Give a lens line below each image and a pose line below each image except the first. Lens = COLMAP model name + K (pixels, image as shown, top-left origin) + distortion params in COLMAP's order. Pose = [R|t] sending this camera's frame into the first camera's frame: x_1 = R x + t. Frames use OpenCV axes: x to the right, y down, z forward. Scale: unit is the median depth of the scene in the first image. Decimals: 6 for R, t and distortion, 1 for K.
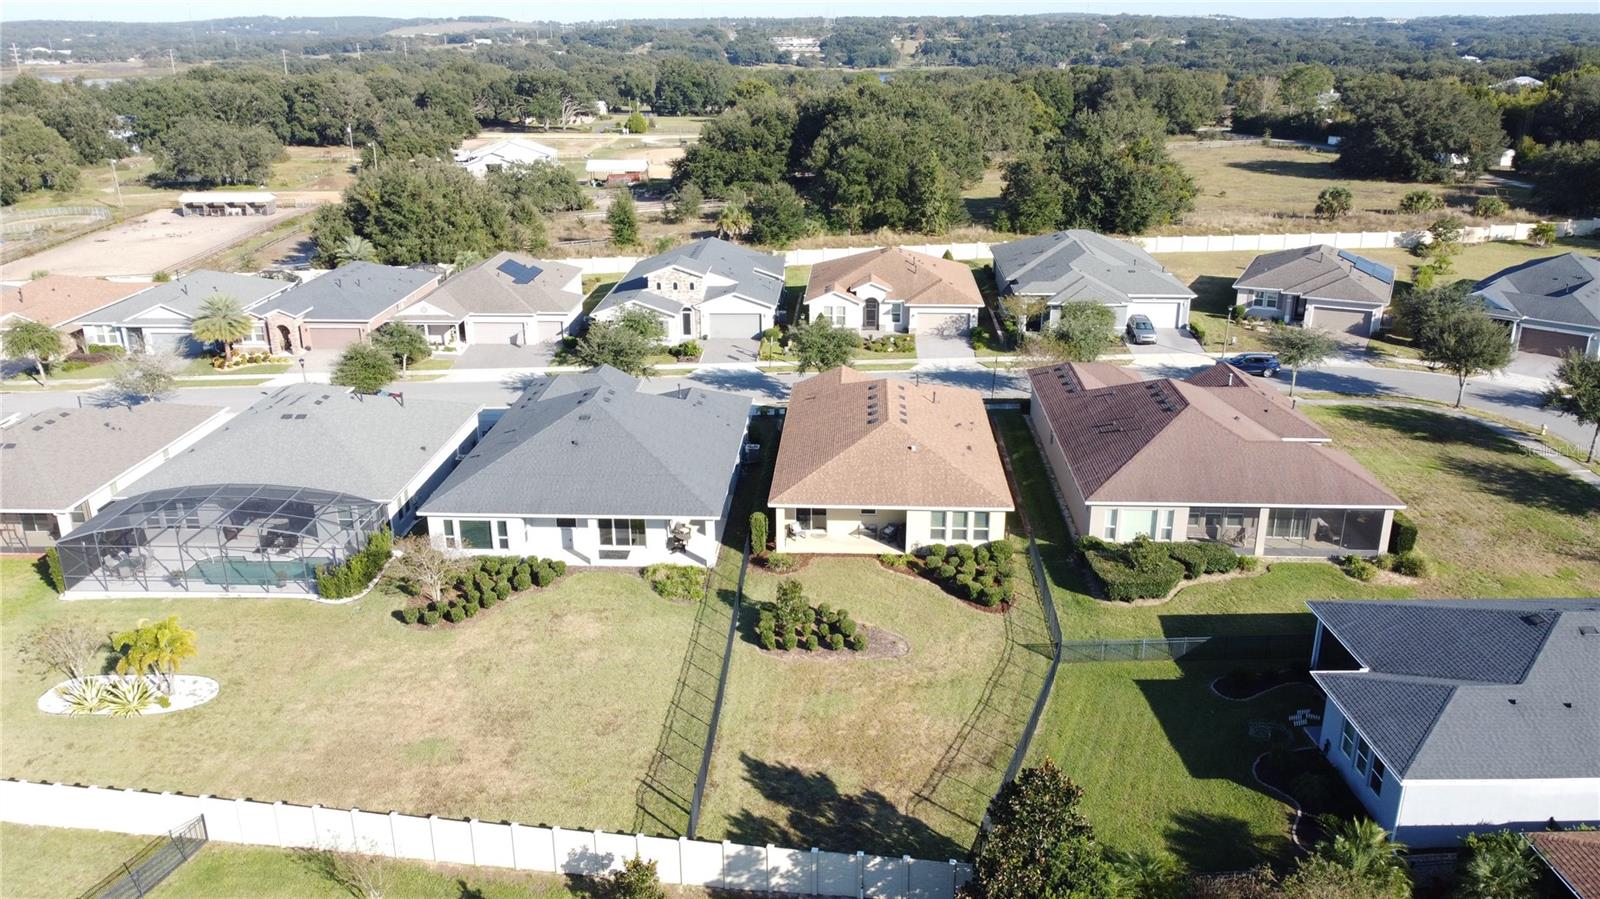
lens RADIAL K [[1206.4, 0, 799.4], [0, 1206.4, 455.4], [0, 0, 1]] dist [0.014050, -0.028626]
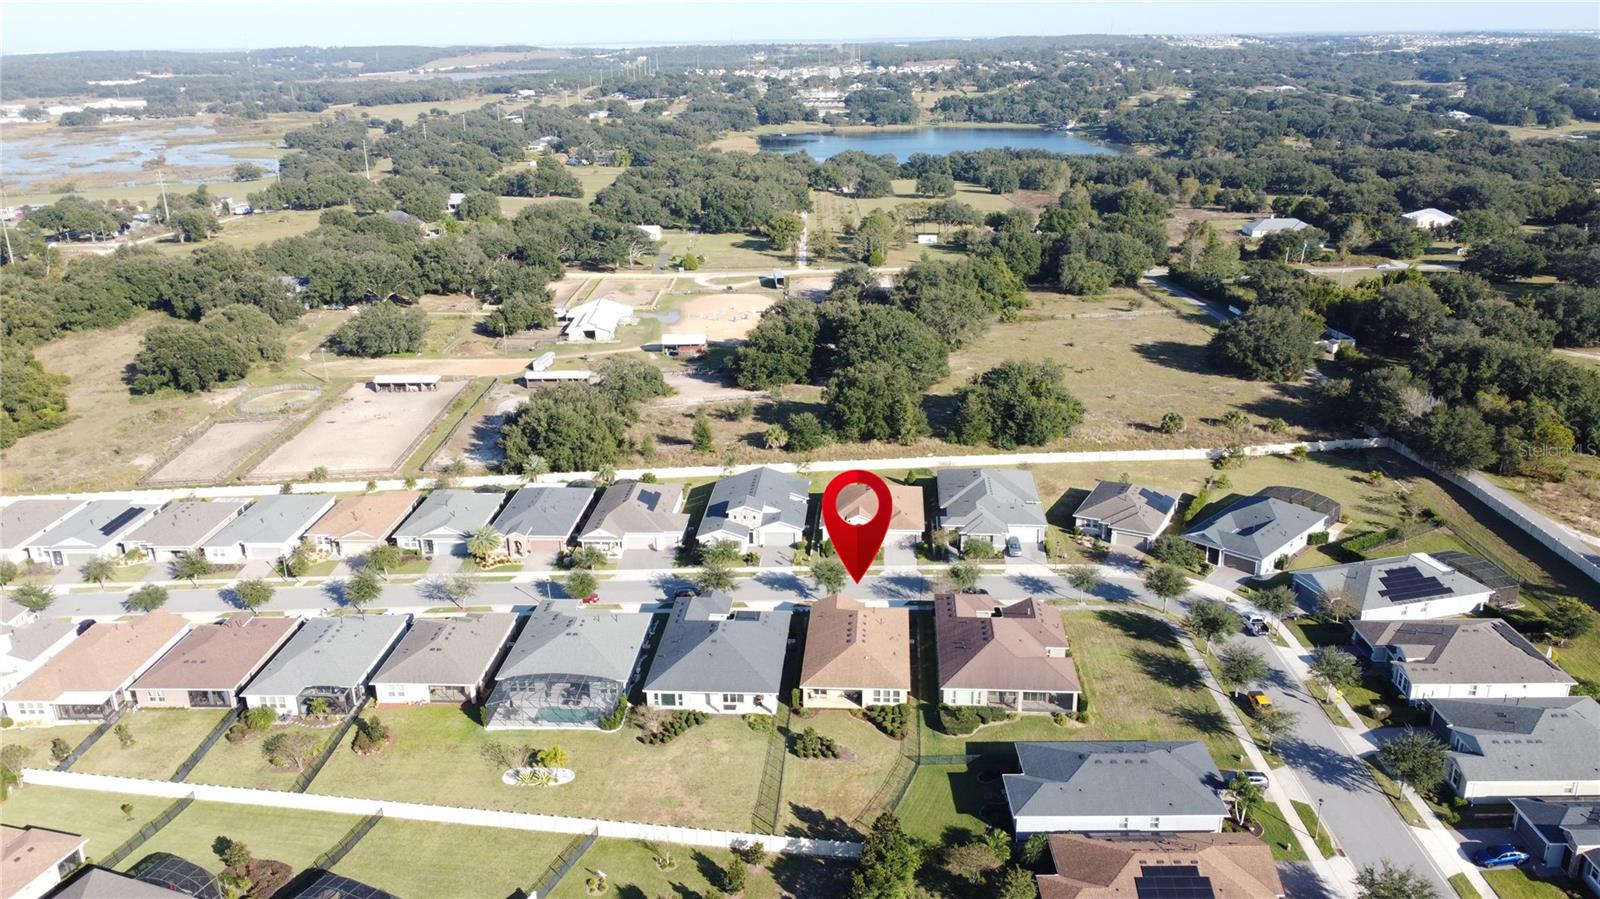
lens RADIAL K [[1206.4, 0, 799.4], [0, 1206.4, 455.4], [0, 0, 1]] dist [0.014050, -0.028626]
pose [[0.999722, -0.002662, -0.023442, 0.026951], [0.002449, 0.999956, -0.009098, -0.370656], [0.023466, 0.009038, 0.999684, -1.244073]]
